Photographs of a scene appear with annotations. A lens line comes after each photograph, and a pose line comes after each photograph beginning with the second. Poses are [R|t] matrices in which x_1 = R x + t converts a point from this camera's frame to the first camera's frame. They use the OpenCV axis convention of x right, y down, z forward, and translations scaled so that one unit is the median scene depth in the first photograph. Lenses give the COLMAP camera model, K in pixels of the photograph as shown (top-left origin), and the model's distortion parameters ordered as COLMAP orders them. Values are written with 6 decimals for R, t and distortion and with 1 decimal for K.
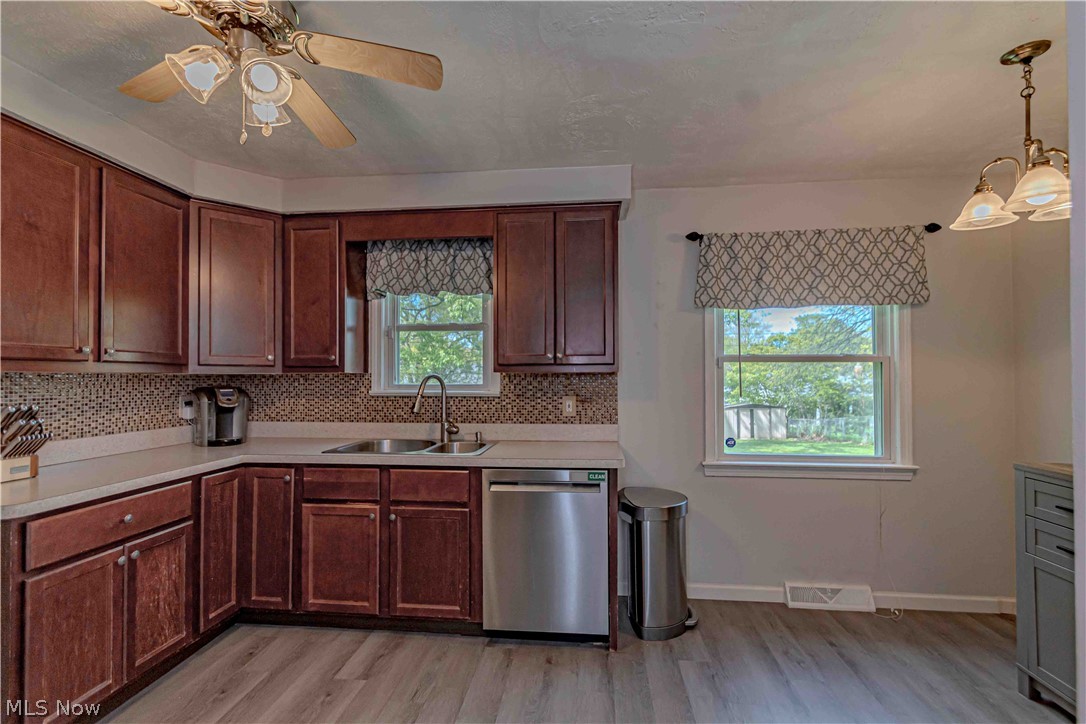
lens RADIAL K [[478.7, 0, 549.4], [0, 478.7, 367.5], [0, 0, 1]] dist [0.003839, -0.004271]
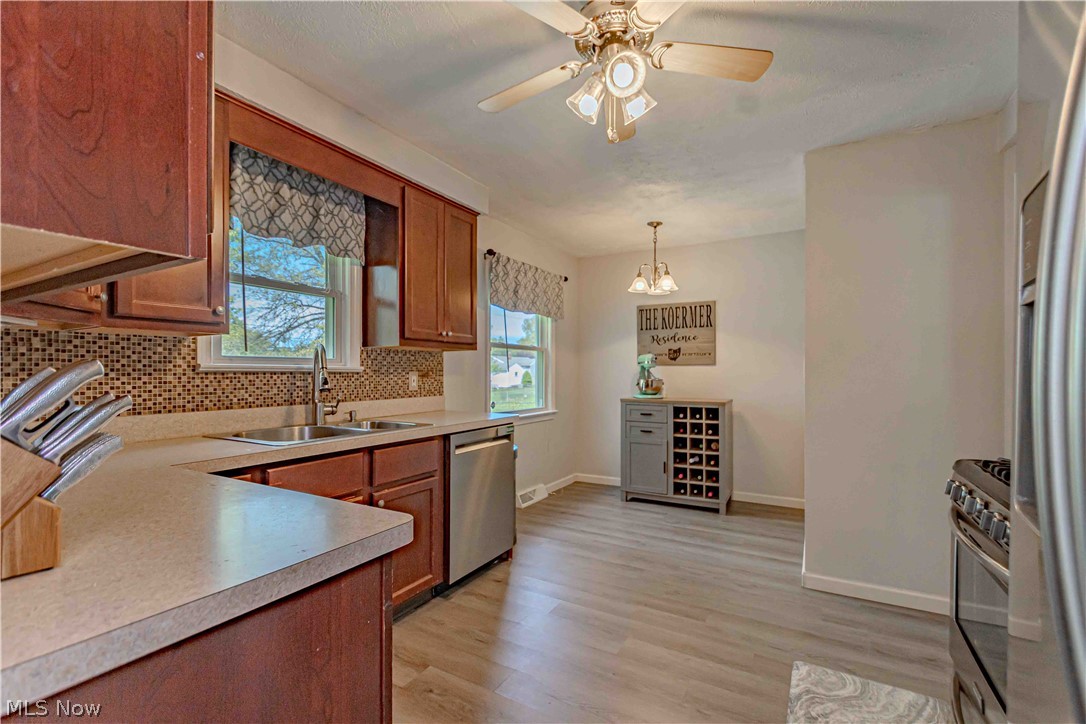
lens RADIAL K [[478.7, 0, 541.4], [0, 478.7, 369.7], [0, 0, 1]] dist [0.003839, -0.004271]
pose [[0.404448, 0.005579, 0.914544, -0.875613], [-0.022763, 0.999733, 0.003968, 0.047913], [-0.914278, -0.022423, 0.404467, 0.328136]]
